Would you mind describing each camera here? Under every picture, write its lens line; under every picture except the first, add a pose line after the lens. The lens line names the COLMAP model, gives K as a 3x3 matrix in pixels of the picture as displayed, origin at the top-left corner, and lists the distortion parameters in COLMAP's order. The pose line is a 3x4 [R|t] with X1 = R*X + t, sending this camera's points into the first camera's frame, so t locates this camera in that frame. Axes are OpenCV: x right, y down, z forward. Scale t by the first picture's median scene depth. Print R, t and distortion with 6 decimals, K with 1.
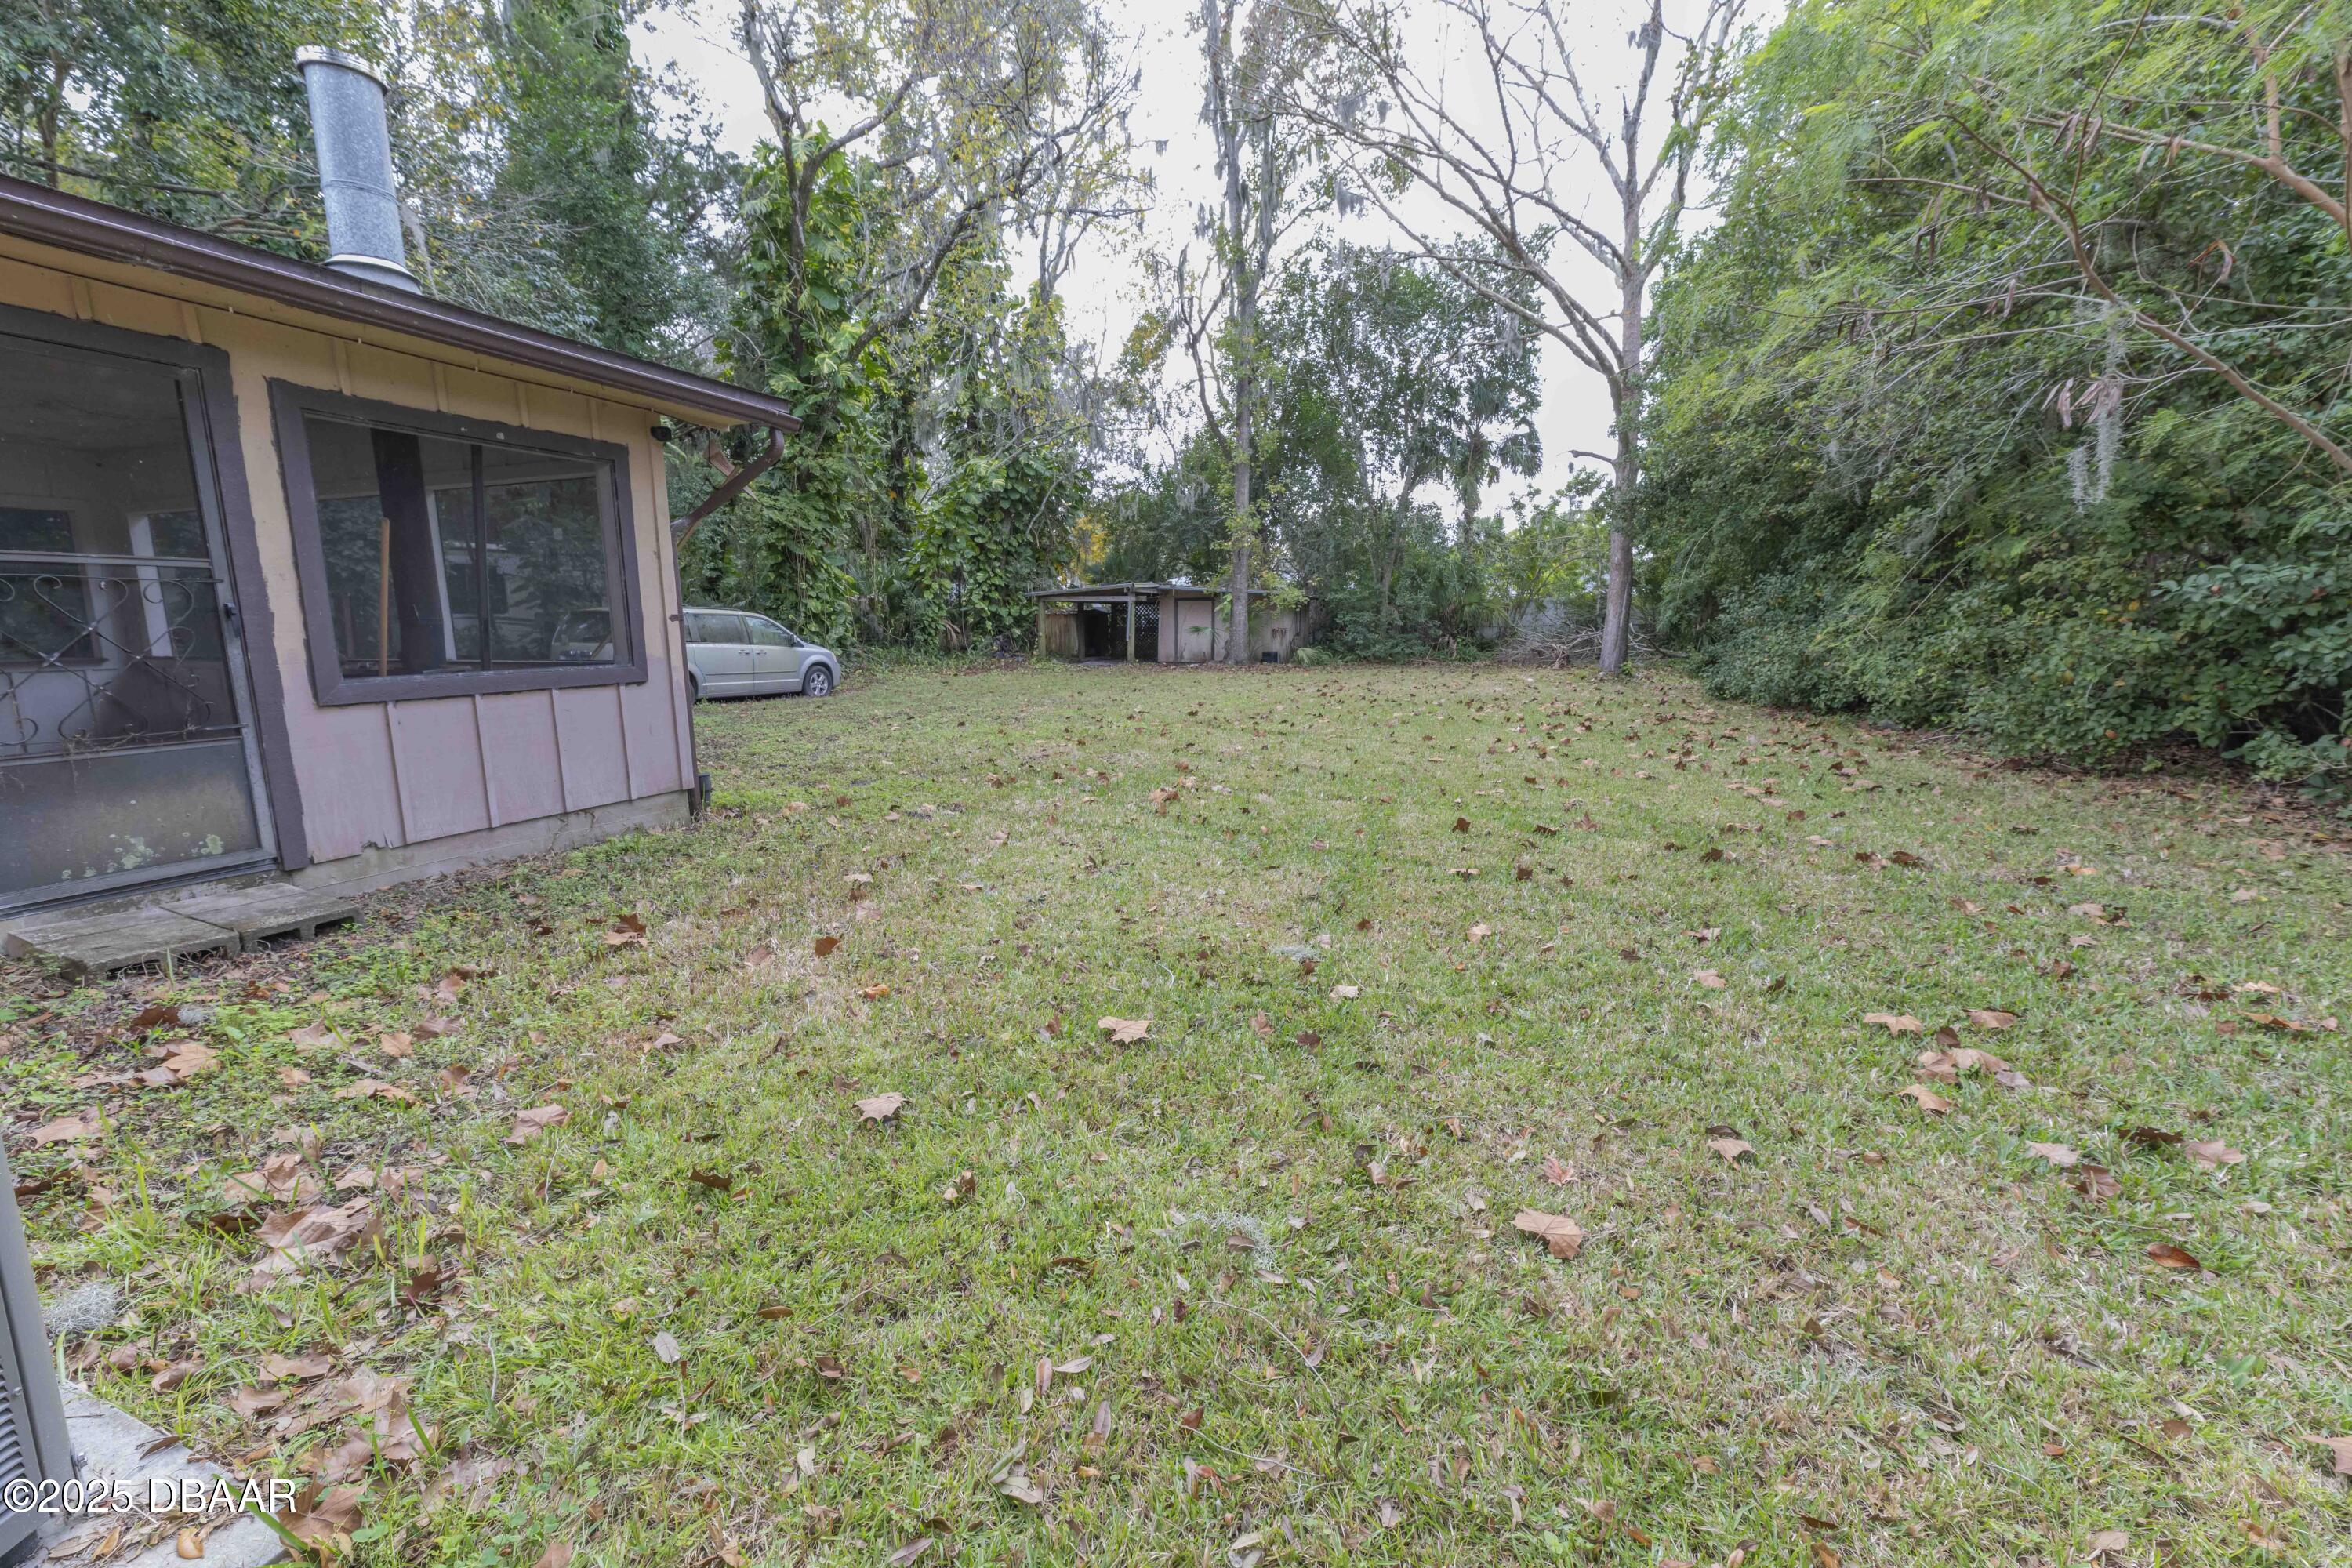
lens RADIAL K [[957.8, 0, 1181.0], [0, 957.8, 785.7], [0, 0, 1]] dist [-0.001985, 0.000250]
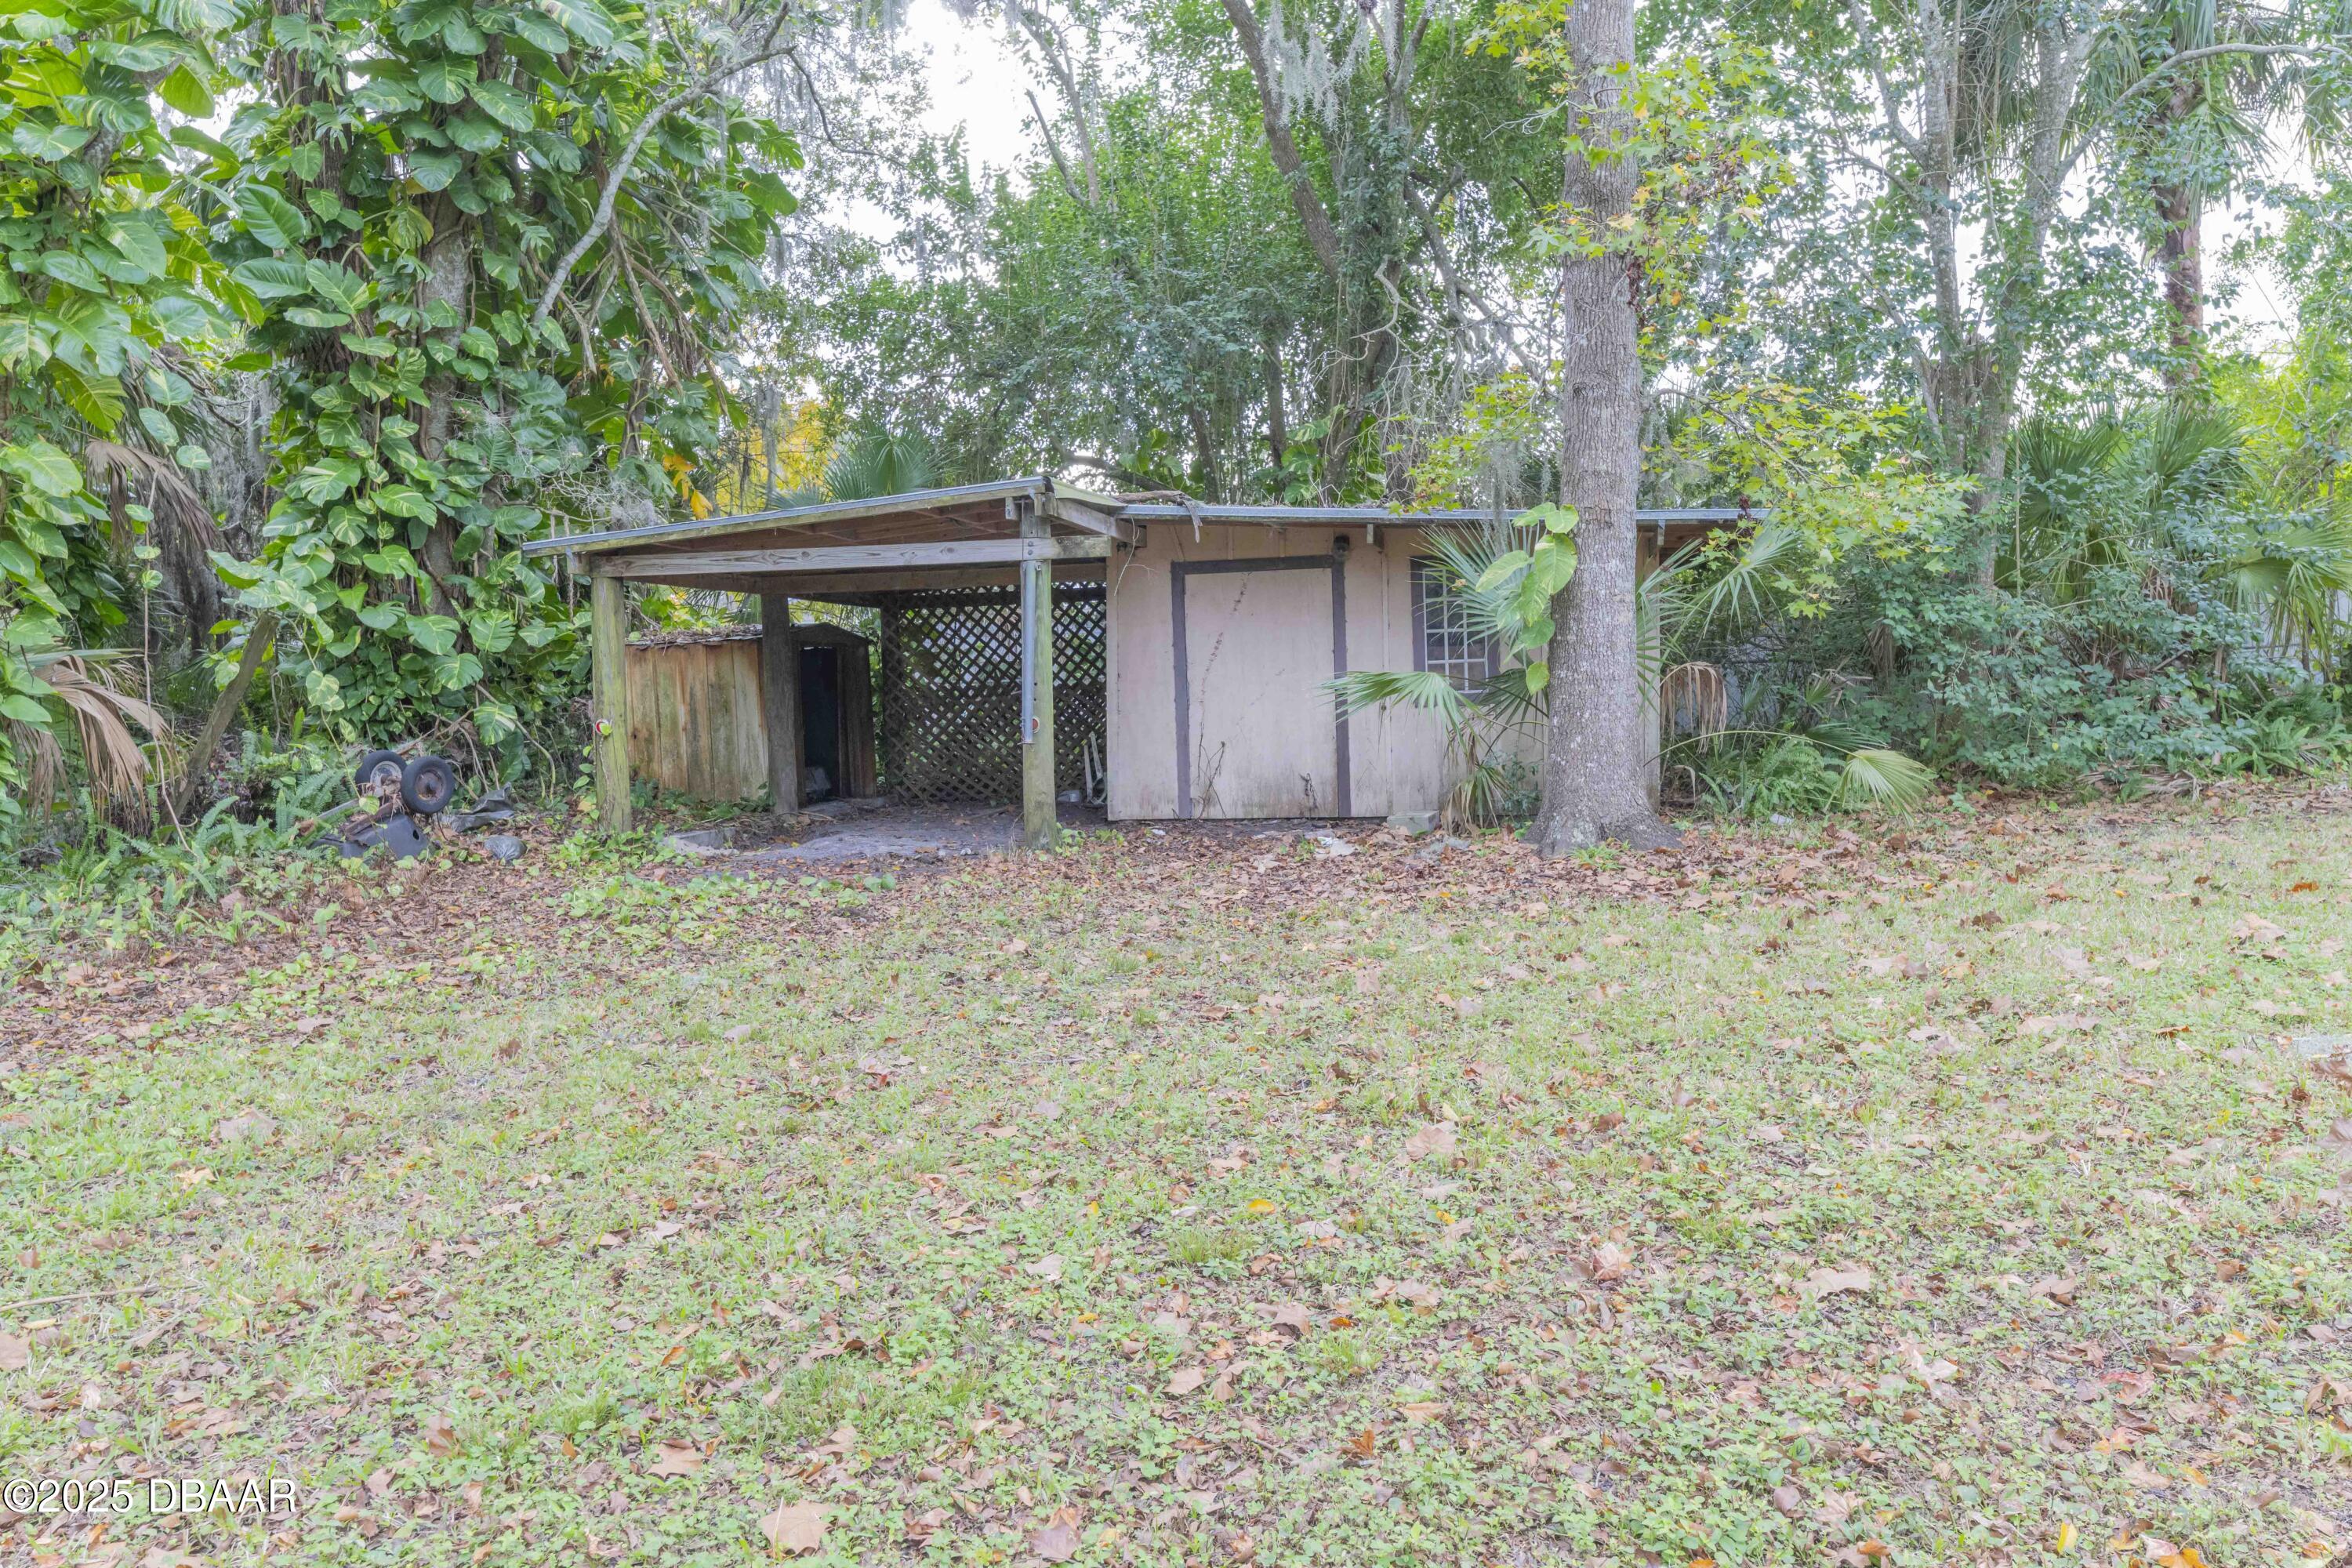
lens RADIAL K [[1624.8, 0, 1178.5], [0, 1624.8, 785.5], [0, 0, 1]] dist [0.004399, 0.000857]
pose [[0.983644, -0.035664, 0.176556, -0.080193], [0.054383, 0.993261, -0.102347, -0.096013], [-0.171716, 0.110275, 0.978955, 0.592734]]
